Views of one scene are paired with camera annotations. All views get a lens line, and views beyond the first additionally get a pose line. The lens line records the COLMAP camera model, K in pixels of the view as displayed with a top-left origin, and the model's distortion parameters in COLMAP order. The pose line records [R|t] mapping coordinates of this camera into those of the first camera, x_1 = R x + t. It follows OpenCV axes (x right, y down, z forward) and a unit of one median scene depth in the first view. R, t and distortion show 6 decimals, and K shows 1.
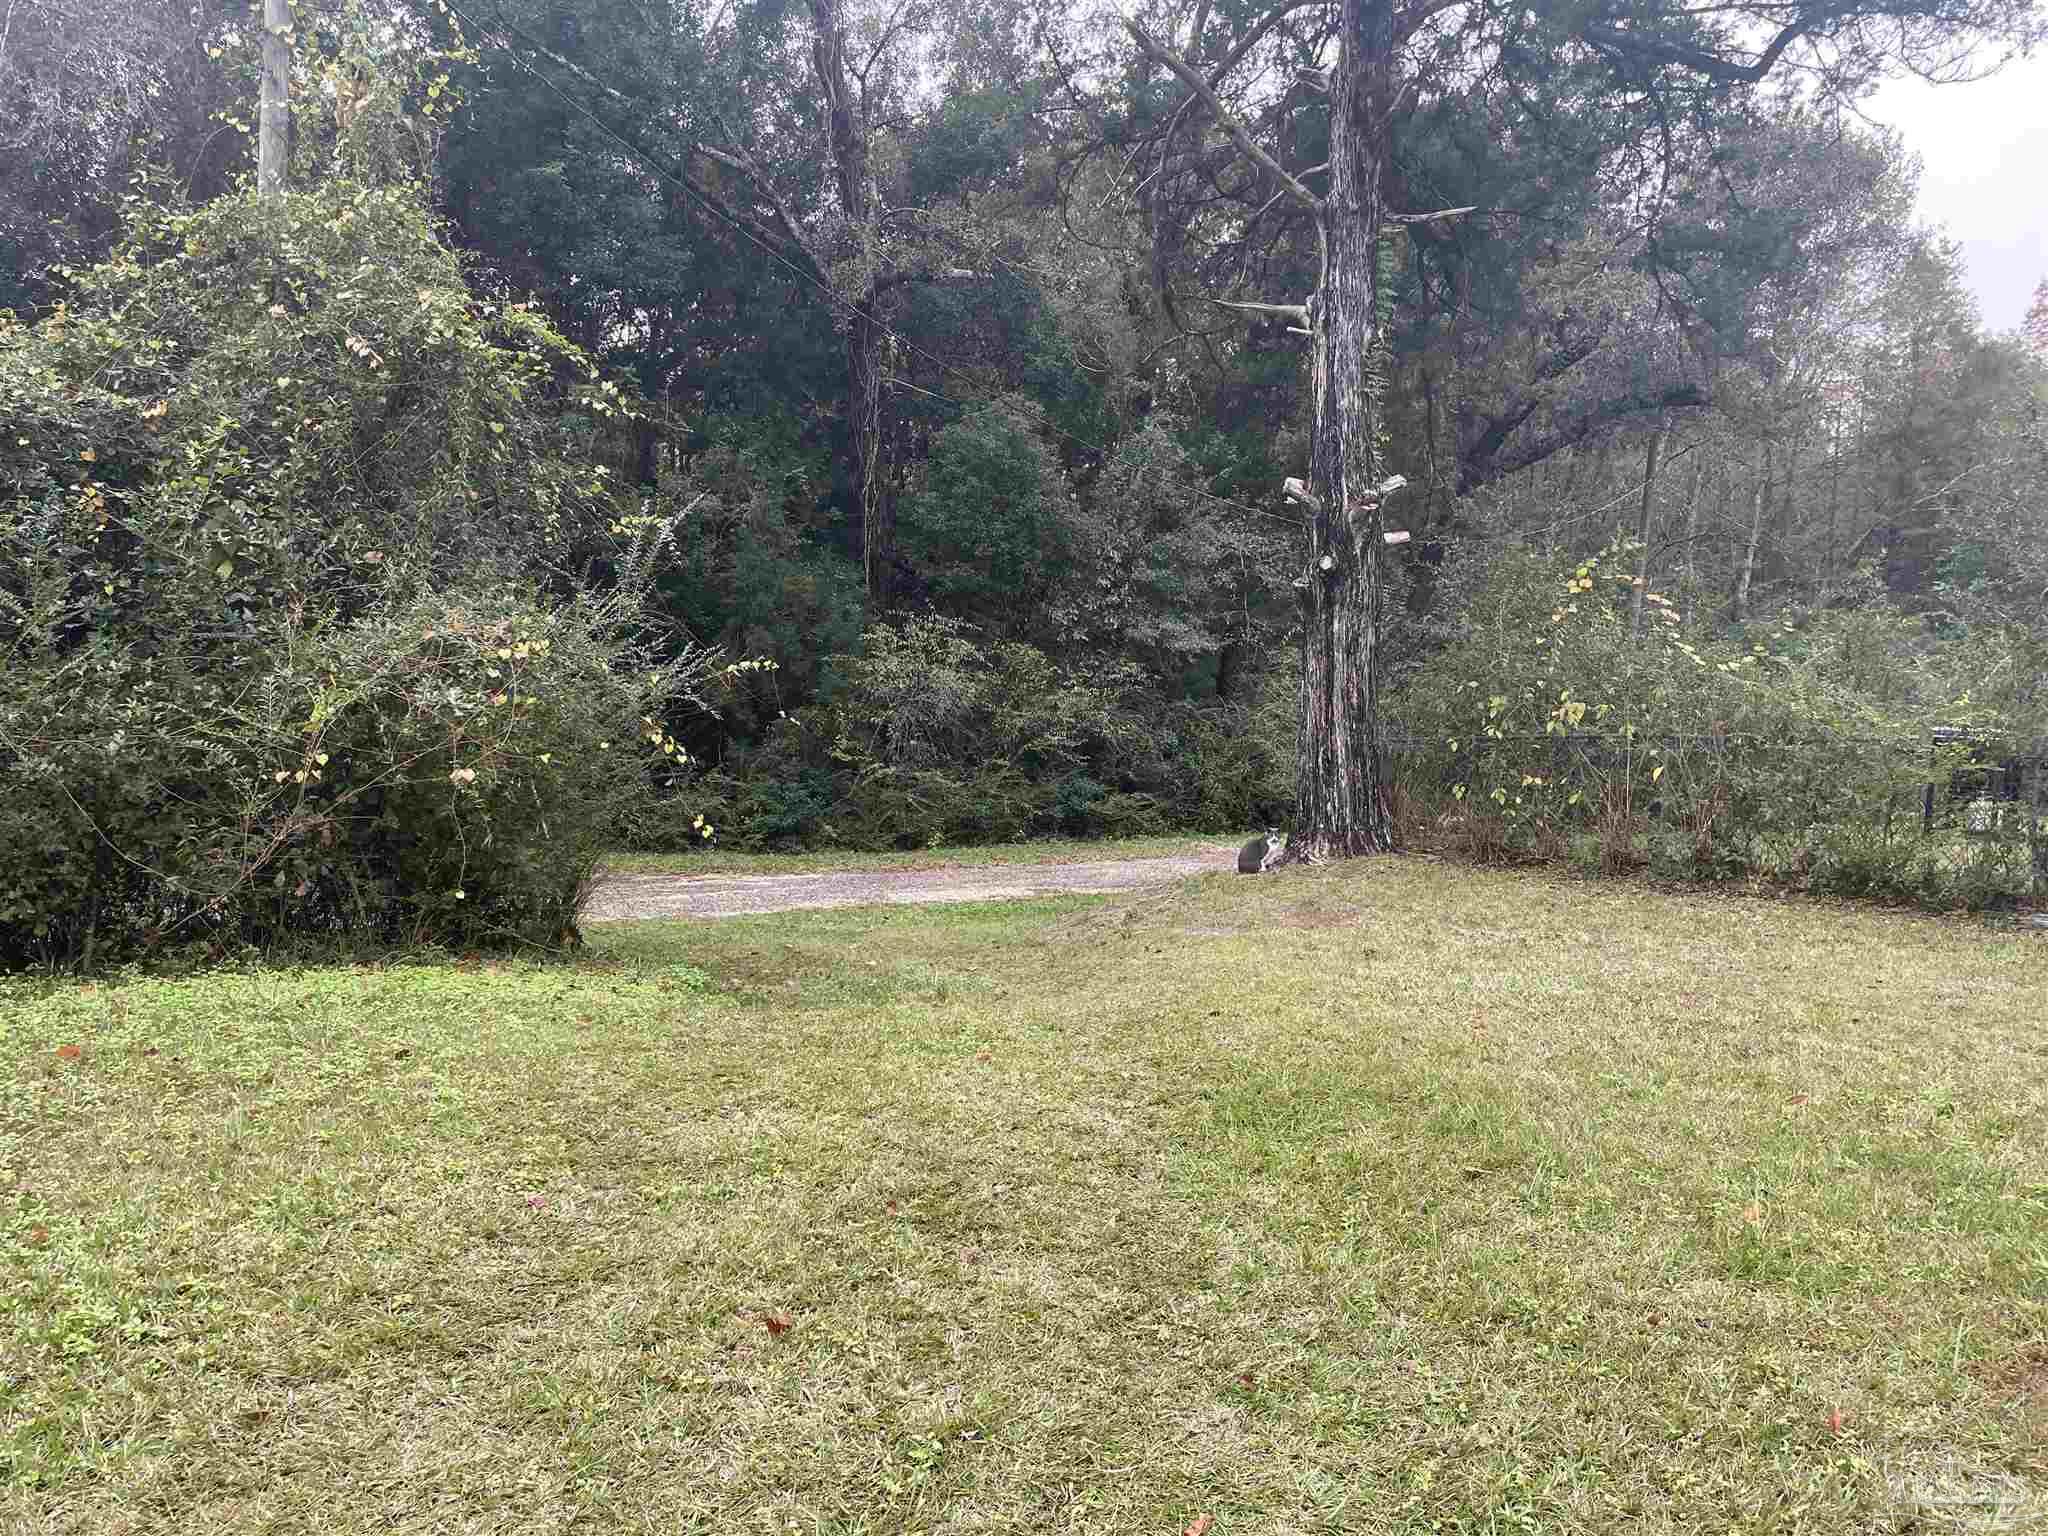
lens RADIAL K [[1534.2, 0, 1017.5], [0, 1534.2, 783.9], [0, 0, 1]] dist [0.020235, -0.017955]
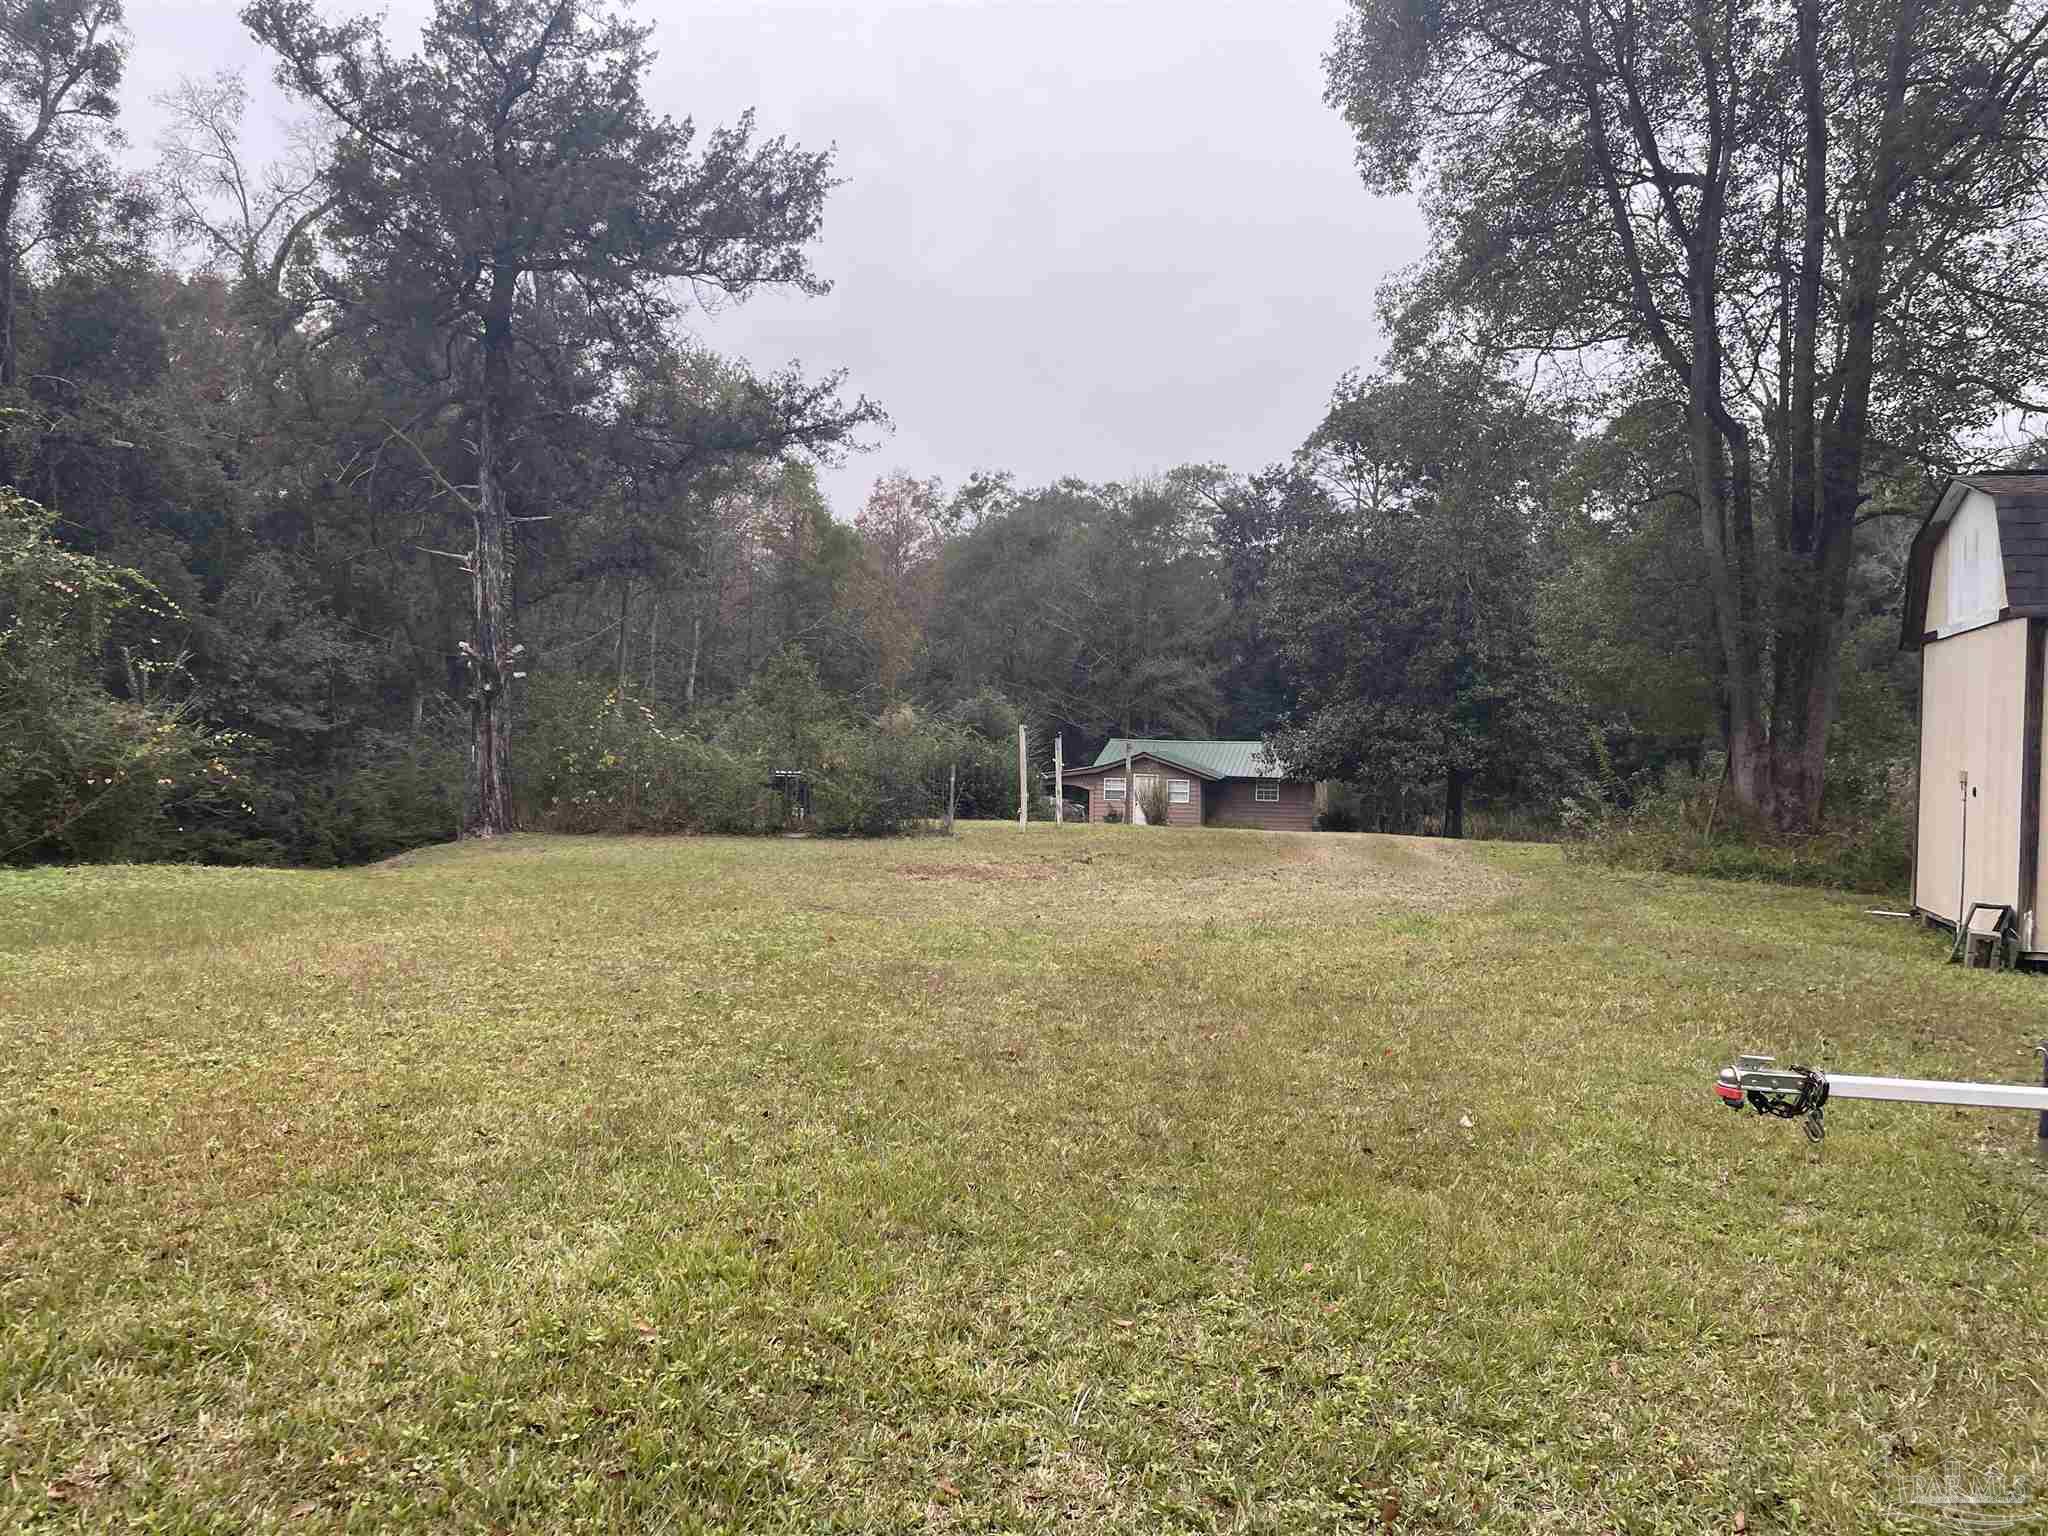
lens RADIAL K [[1534.2, 0, 1023.3], [0, 1534.2, 775.2], [0, 0, 1]] dist [0.020235, -0.017955]
pose [[0.798291, -0.010979, 0.602172, -0.440543], [0.046557, 0.997967, -0.043524, 0.088912], [-0.600470, 0.062781, 0.797179, -0.994252]]
